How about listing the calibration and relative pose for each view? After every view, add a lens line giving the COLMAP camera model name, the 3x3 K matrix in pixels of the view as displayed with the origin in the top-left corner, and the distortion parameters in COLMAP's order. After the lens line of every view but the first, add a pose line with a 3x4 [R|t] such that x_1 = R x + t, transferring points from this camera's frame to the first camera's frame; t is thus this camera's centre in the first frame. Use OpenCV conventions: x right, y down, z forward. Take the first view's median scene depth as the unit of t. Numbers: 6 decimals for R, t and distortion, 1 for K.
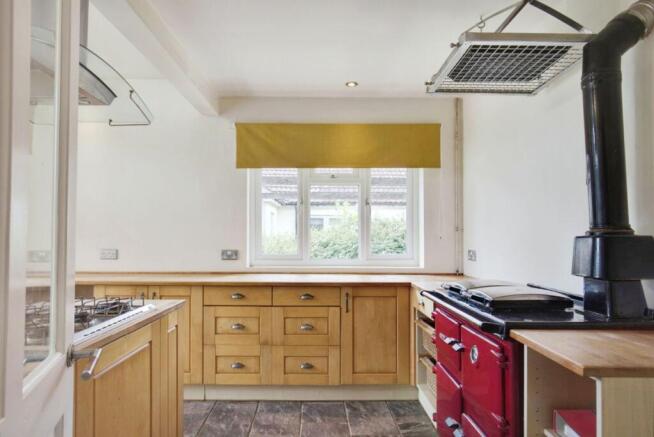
lens RADIAL K [[412.5, 0, 324.0], [0, 412.5, 230.8], [0, 0, 1]] dist [0.003468, 0.000248]
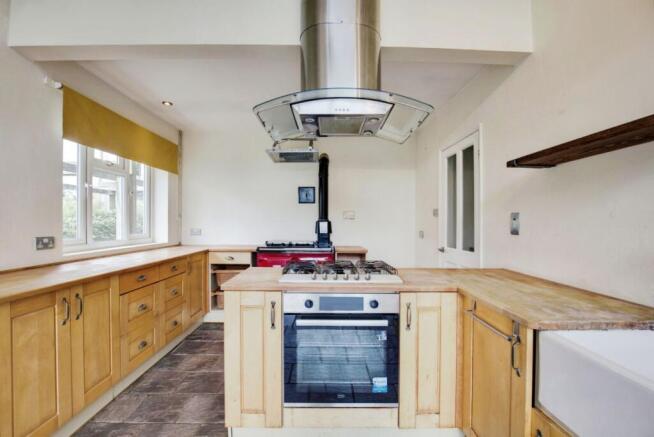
lens RADIAL K [[299.2, 0, 325.4], [0, 299.2, 221.5], [0, 0, 1]] dist [-0.002557, -0.000303]
pose [[-0.005369, -0.001864, 0.999984, -0.957934], [-0.019160, 0.999815, 0.001760, 0.006213], [-0.999802, -0.019151, -0.005404, 0.544296]]
